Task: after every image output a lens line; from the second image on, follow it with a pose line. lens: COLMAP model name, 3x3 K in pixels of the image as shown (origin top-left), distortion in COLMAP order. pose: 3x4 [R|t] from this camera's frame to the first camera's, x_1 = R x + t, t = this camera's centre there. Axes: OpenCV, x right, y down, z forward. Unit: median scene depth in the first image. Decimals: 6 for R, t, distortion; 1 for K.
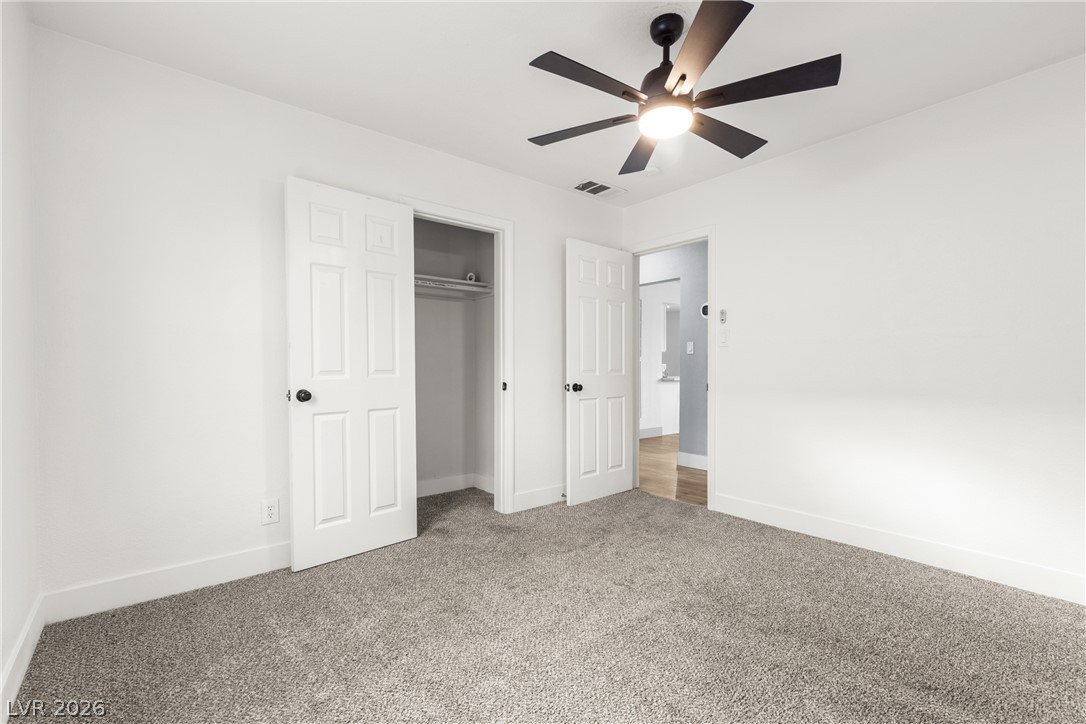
lens RADIAL K [[488.5, 0, 547.9], [0, 488.5, 375.0], [0, 0, 1]] dist [0.003272, 0.000023]
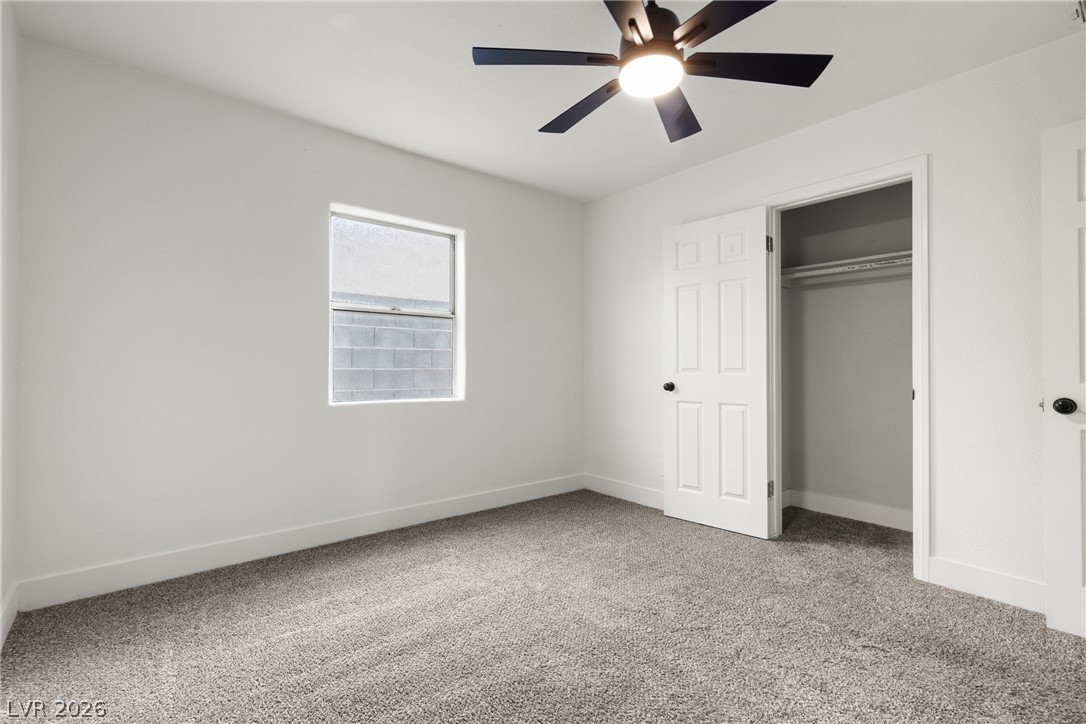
lens RADIAL K [[497.6, 0, 543.0], [0, 497.6, 362.0], [0, 0, 1]] dist [0.002605, 0.000094]
pose [[-0.006309, -0.006062, -0.999962, 0.790489], [-0.020736, 0.999767, -0.005930, -0.009225], [0.999765, 0.020698, -0.006433, 0.592334]]
